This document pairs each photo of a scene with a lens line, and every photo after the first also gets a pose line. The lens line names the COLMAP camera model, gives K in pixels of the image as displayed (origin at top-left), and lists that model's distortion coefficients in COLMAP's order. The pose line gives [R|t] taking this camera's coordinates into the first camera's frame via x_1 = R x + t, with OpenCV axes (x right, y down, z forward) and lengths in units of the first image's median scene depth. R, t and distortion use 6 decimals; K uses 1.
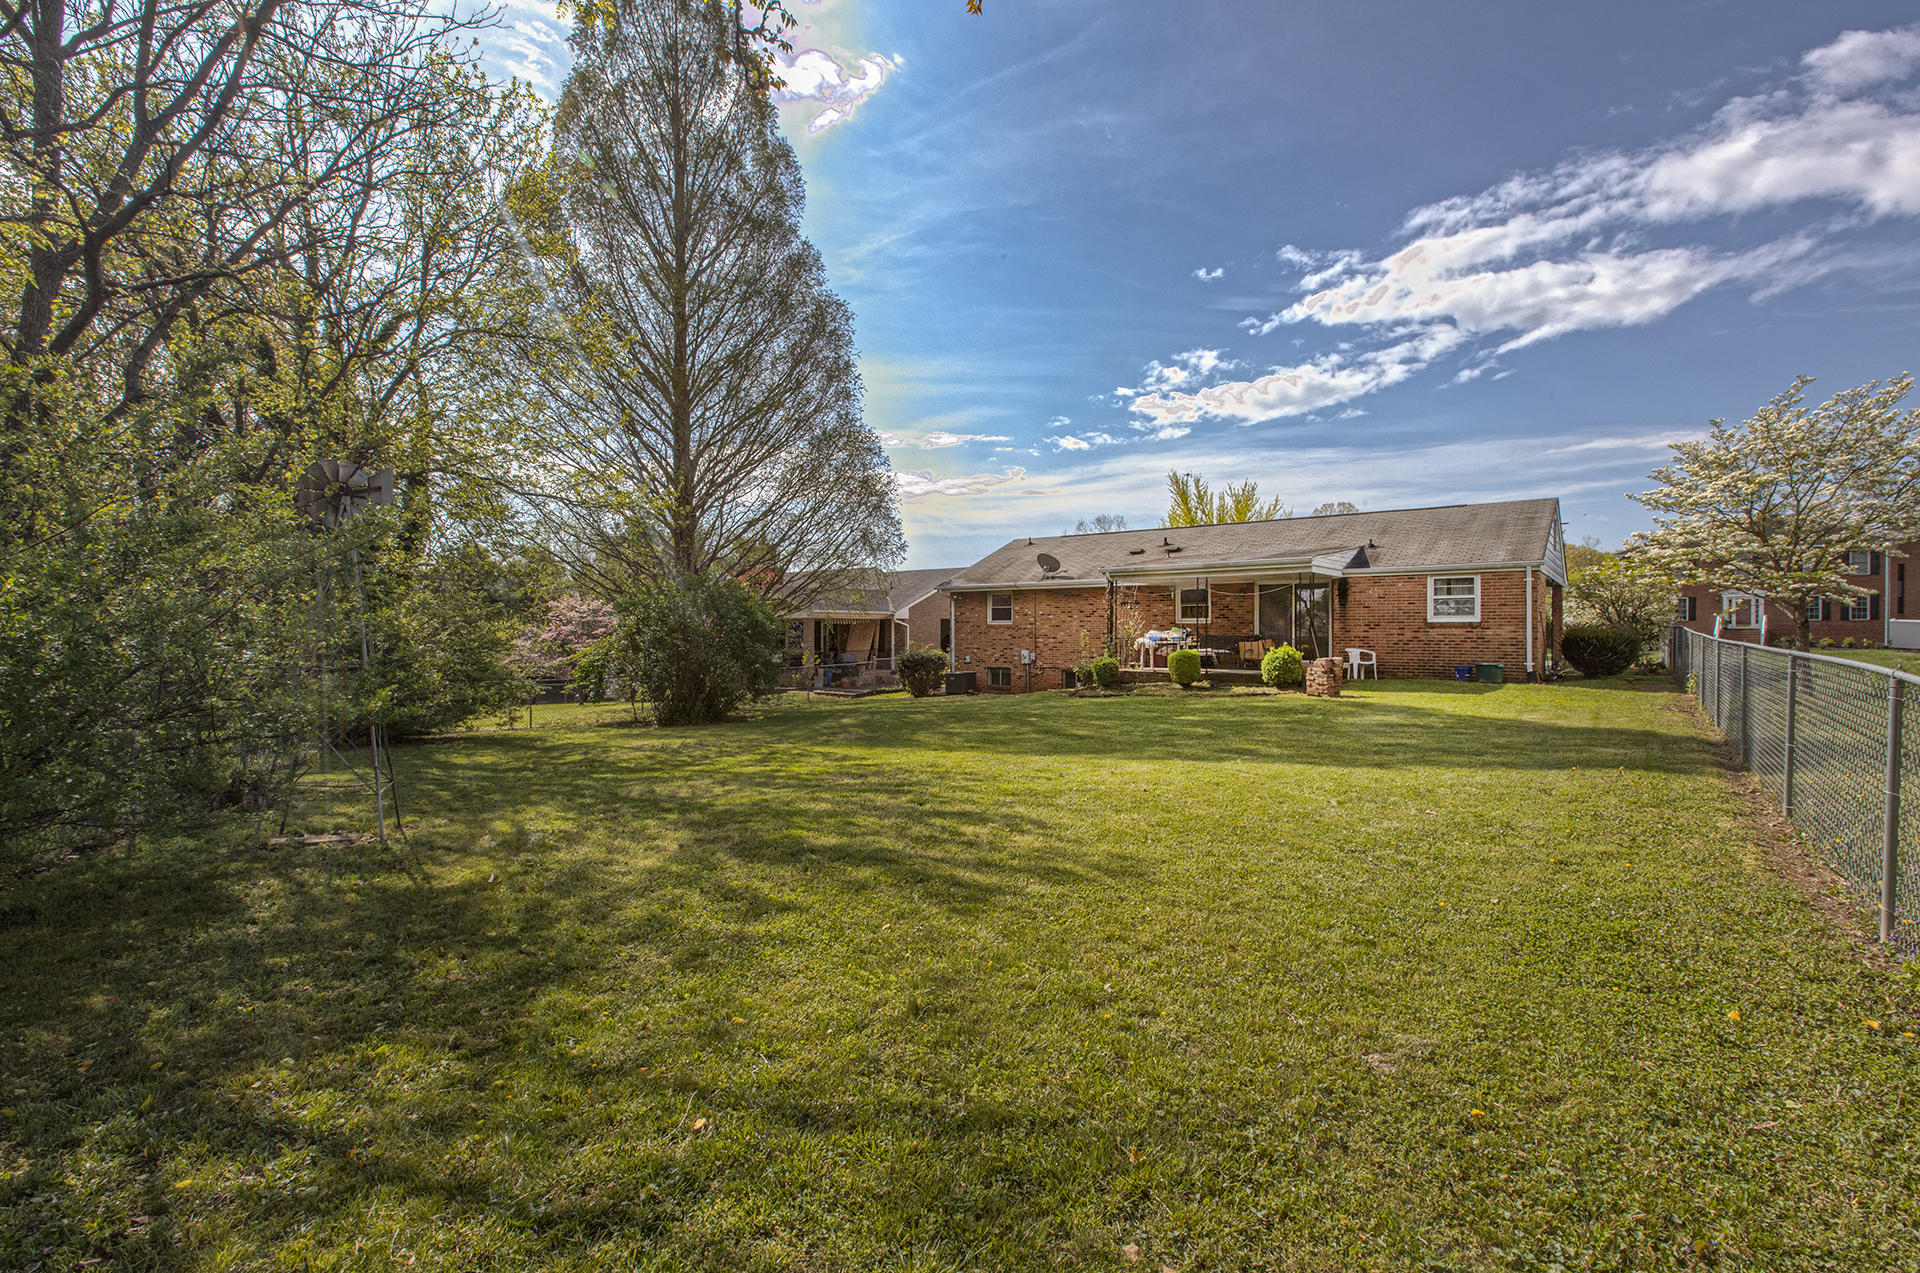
lens RADIAL K [[887.5, 0, 954.5], [0, 887.5, 638.2], [0, 0, 1]] dist [0.002132, 0.000200]
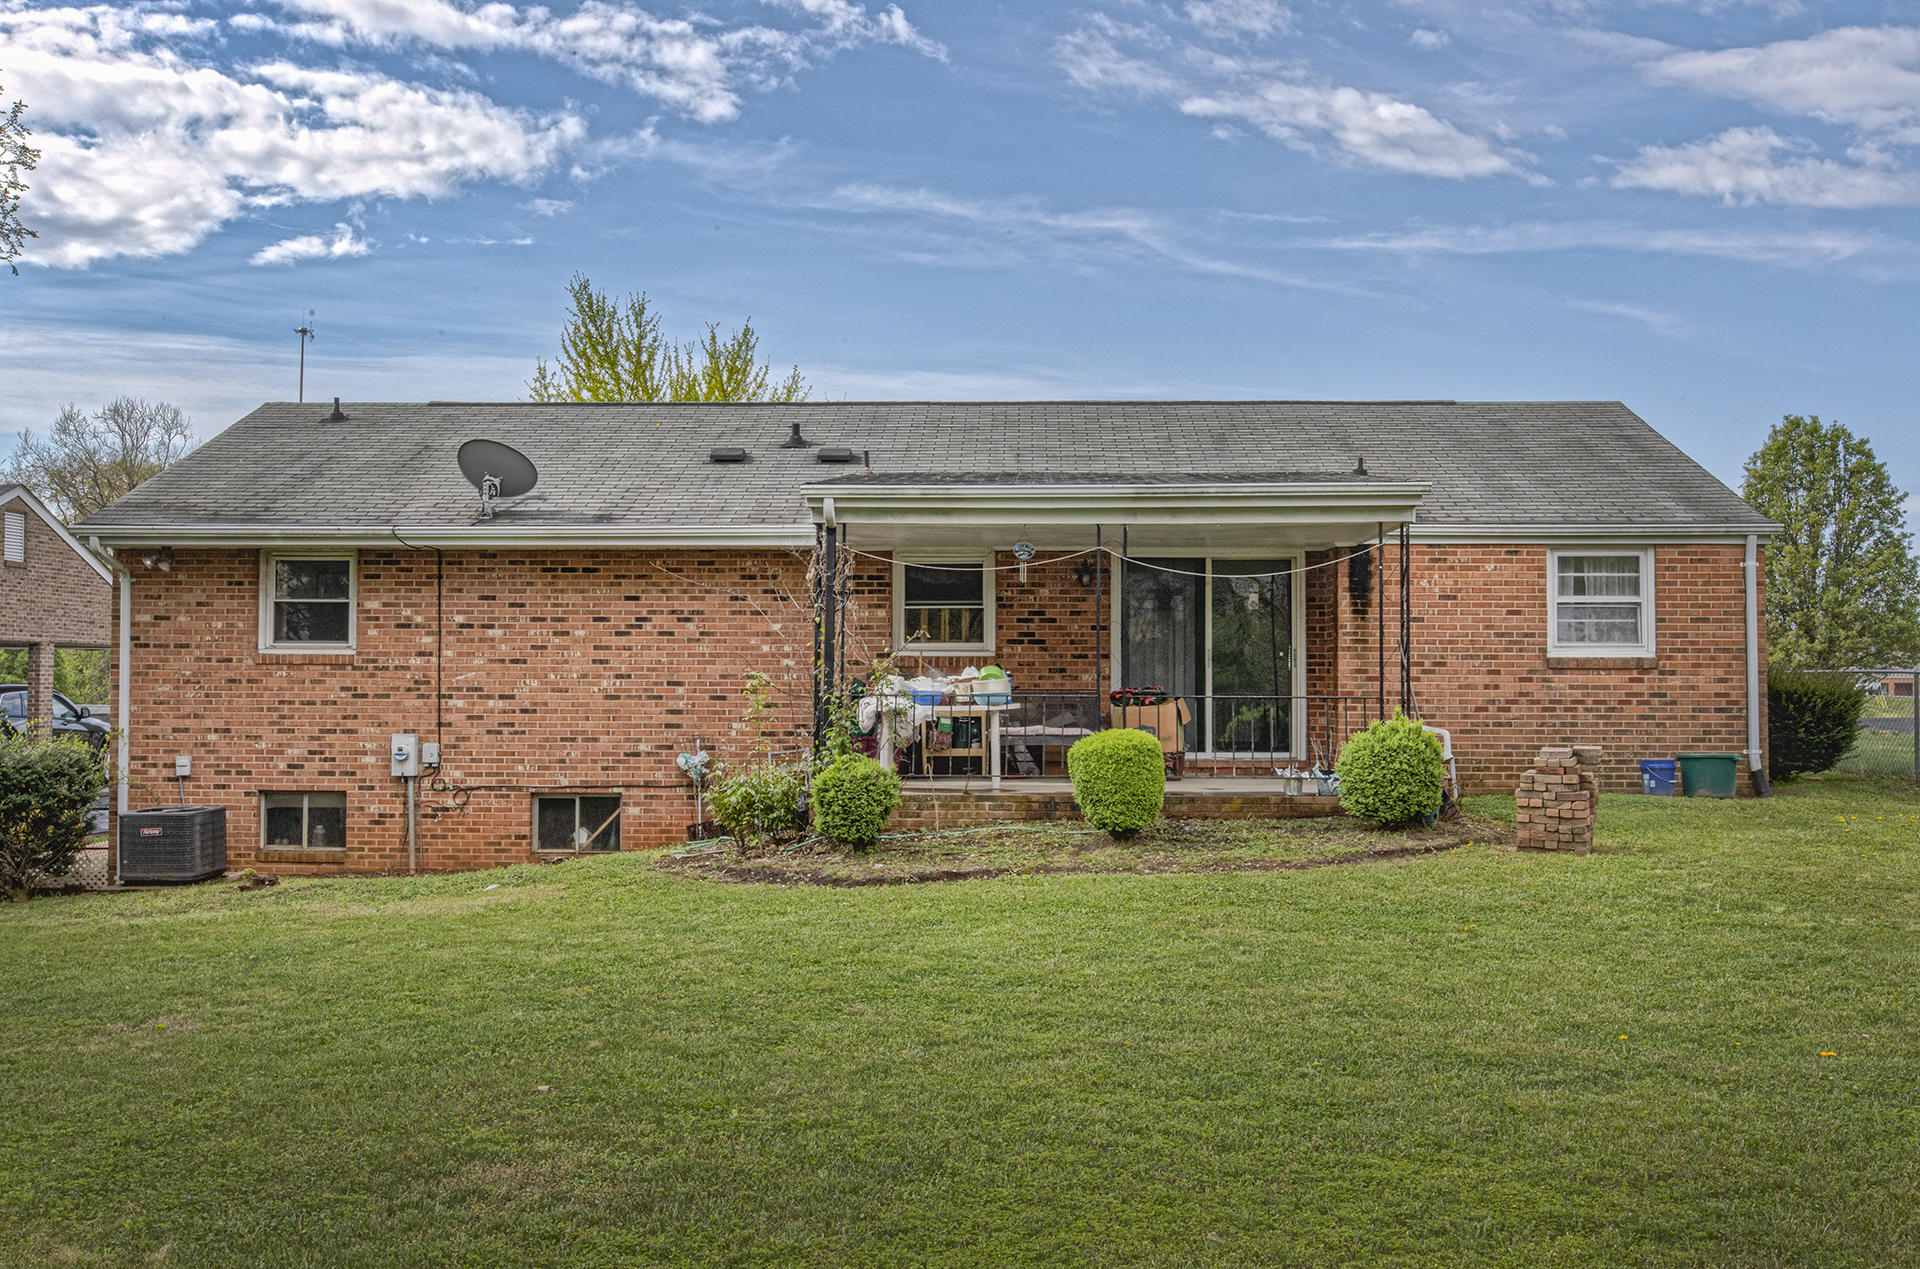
lens RADIAL K [[1805.1, 0, 956.4], [0, 1805.1, 628.4], [0, 0, 1]] dist [-0.013784, 0.000000]
pose [[0.800738, 0.015392, 0.598817, -0.201056], [0.002641, 0.999569, -0.029224, -0.007216], [-0.599009, 0.024982, 0.800352, 0.457613]]
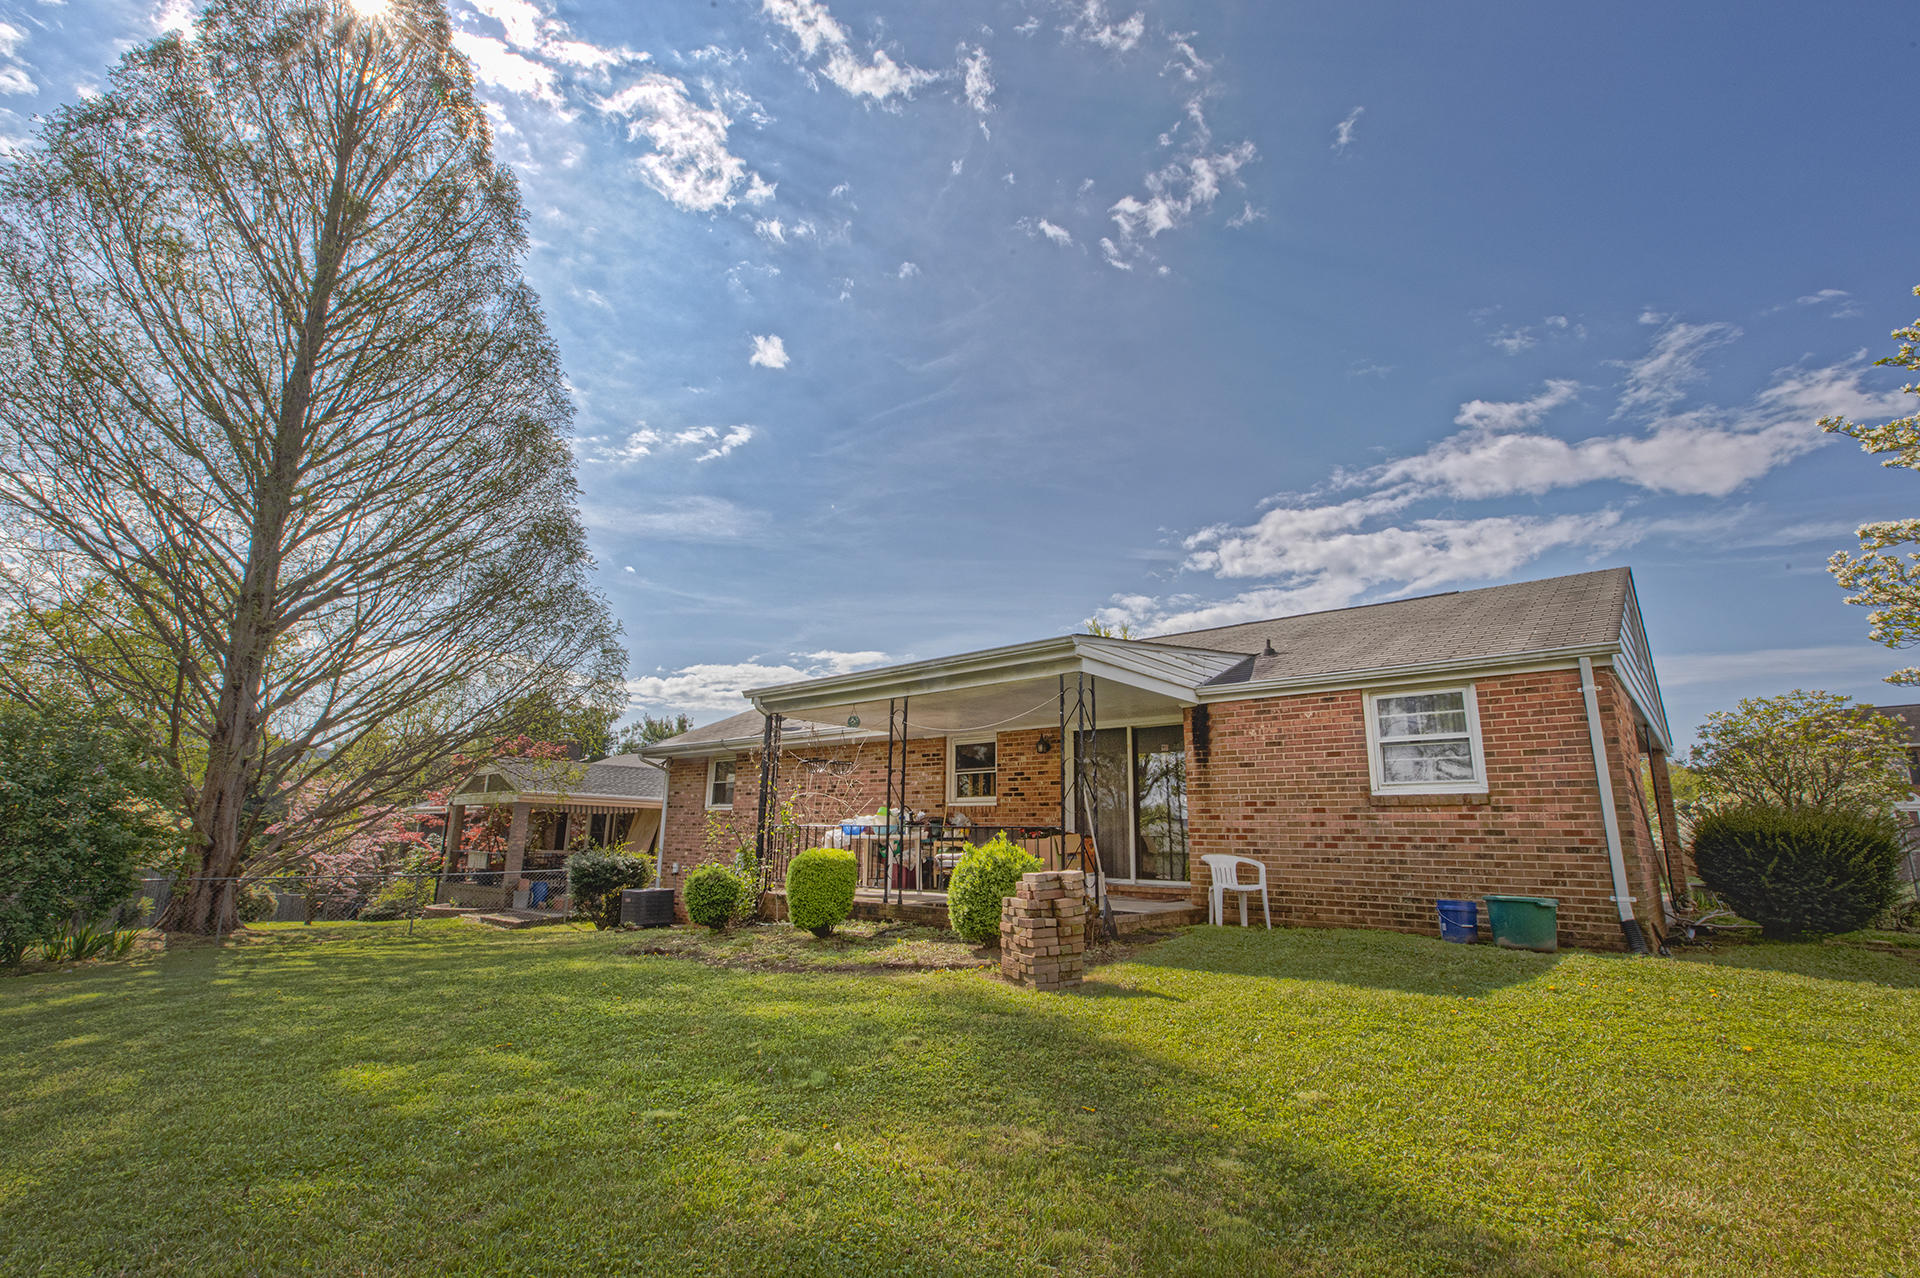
lens RADIAL K [[887.5, 0, 965.7], [0, 887.5, 636.2], [0, 0, 1]] dist [0.002132, 0.000200]
pose [[0.998853, 0.008083, -0.047202, 0.333699], [-0.019047, 0.971389, -0.236729, 0.012976], [0.043938, 0.237357, 0.970428, 0.515071]]
